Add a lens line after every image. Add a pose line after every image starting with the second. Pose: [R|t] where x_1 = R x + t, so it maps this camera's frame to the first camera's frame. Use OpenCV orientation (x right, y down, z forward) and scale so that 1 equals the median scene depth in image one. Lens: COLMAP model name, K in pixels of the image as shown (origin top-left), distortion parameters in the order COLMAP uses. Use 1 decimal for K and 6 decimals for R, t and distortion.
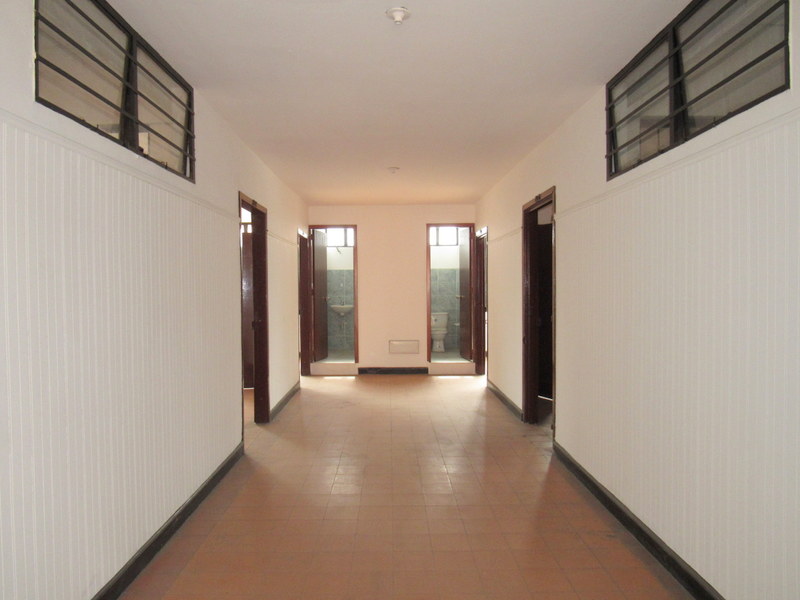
lens RADIAL K [[570.5, 0, 398.5], [0, 570.5, 300.1], [0, 0, 1]] dist [-0.005859, 0.004040]
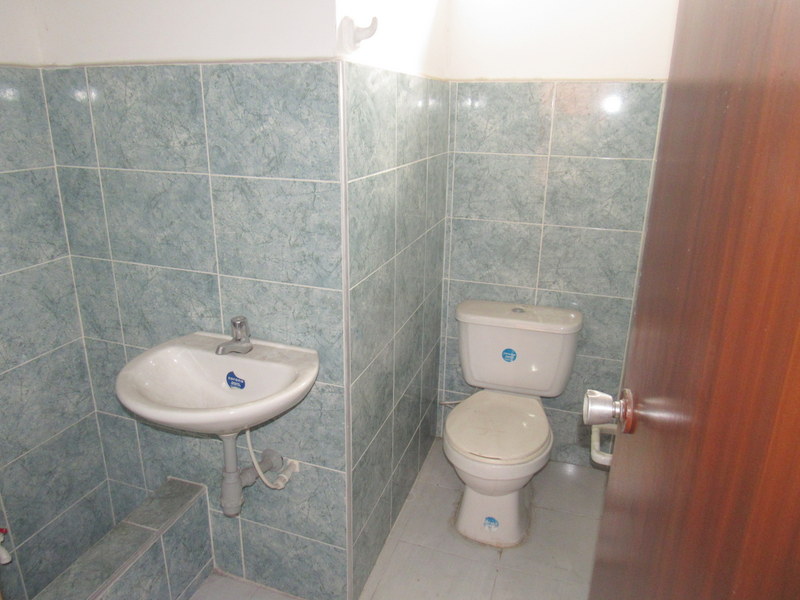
lens RADIAL K [[570.5, 0, 398.9], [0, 570.5, 300.1], [0, 0, 1]] dist [-0.005859, 0.004040]
pose [[0.940138, 0.131949, -0.314214, 0.127235], [-0.027770, 0.948599, 0.315259, -0.063963], [0.339662, -0.287661, 0.895478, 1.150998]]
